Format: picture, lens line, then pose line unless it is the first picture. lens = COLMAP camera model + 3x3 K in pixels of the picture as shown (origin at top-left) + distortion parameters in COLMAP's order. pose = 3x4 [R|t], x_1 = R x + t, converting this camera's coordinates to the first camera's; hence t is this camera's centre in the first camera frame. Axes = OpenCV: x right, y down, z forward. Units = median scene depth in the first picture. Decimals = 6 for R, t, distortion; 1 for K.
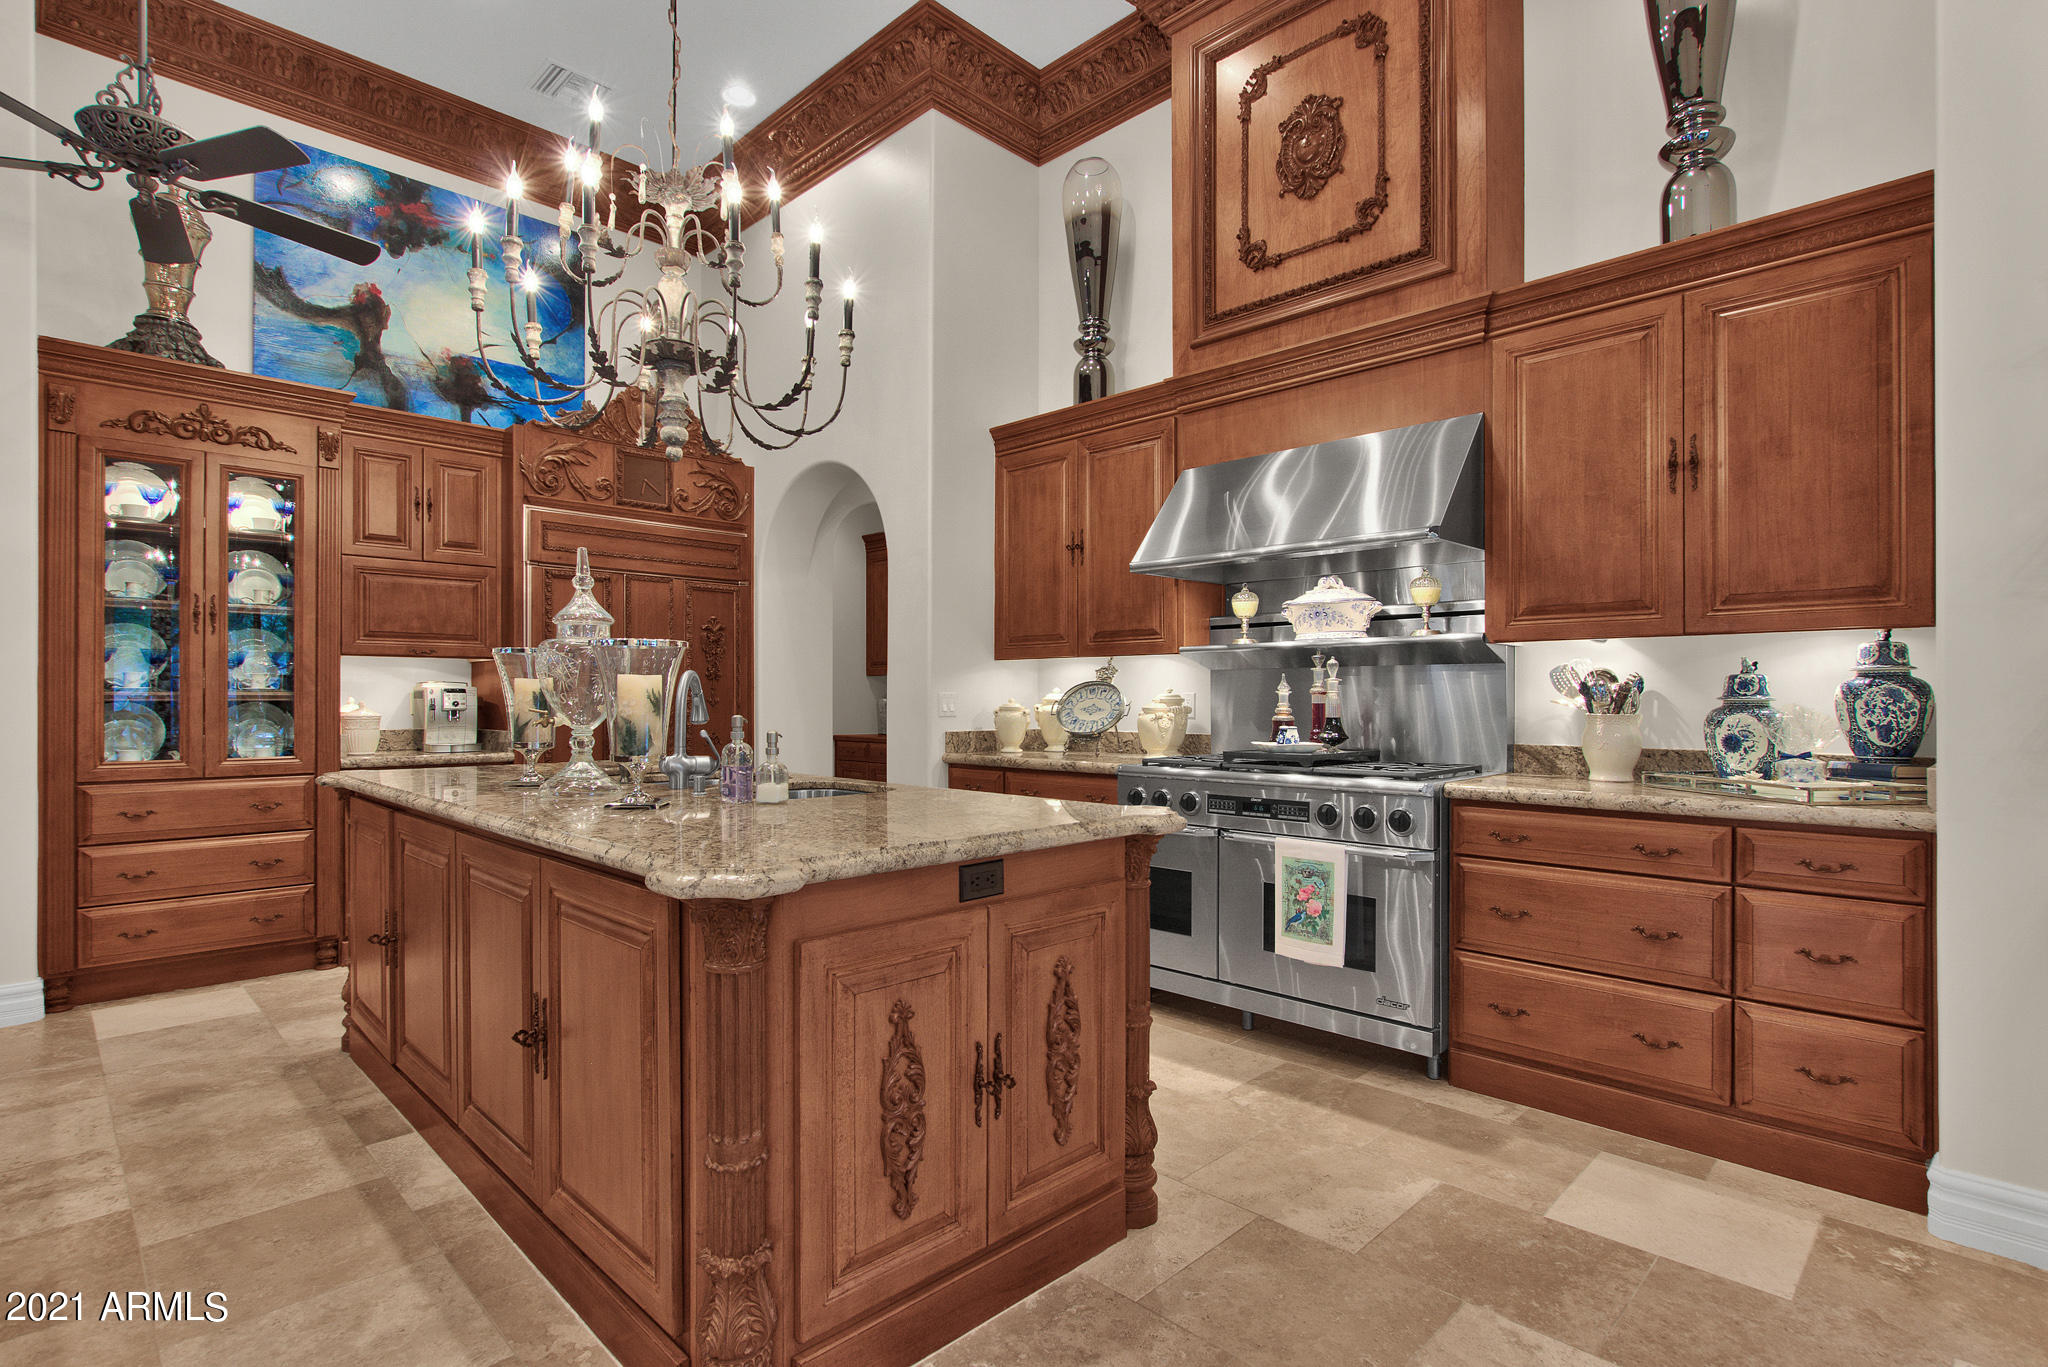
lens RADIAL K [[945.8, 0, 1036.6], [0, 945.8, 687.3], [0, 0, 1]] dist [-0.012863, 0.003786]
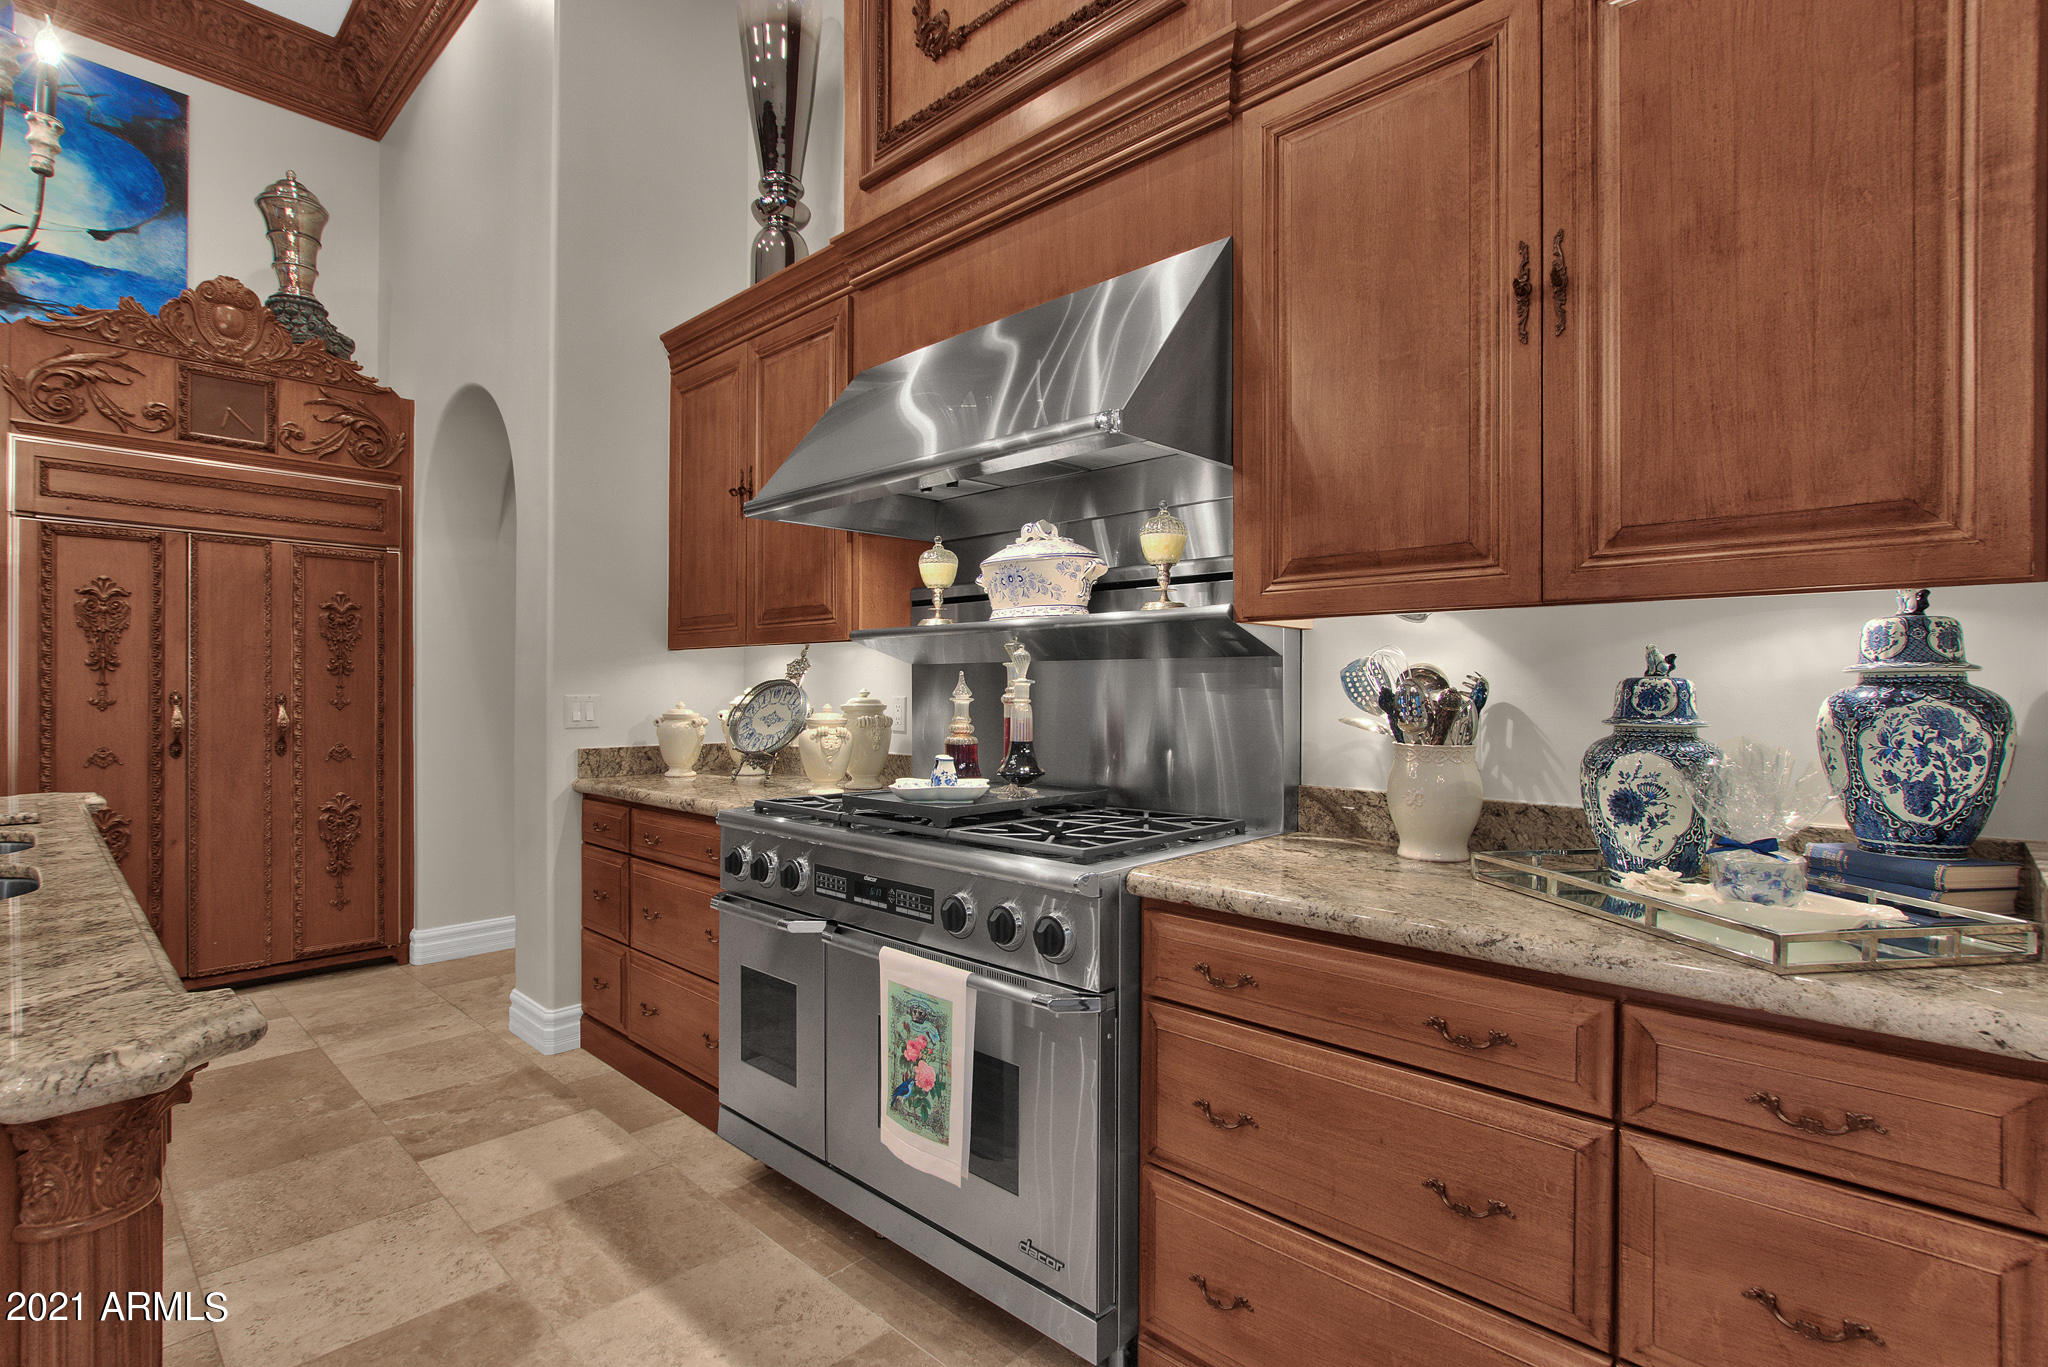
lens RADIAL K [[945.8, 0, 1014.0], [0, 945.8, 682.6], [0, 0, 1]] dist [-0.012863, 0.003786]
pose [[0.999612, 0.001921, 0.027783, 0.341861], [-0.002032, 0.999990, 0.003966, -0.011448], [-0.027775, -0.004021, 0.999606, 0.431535]]
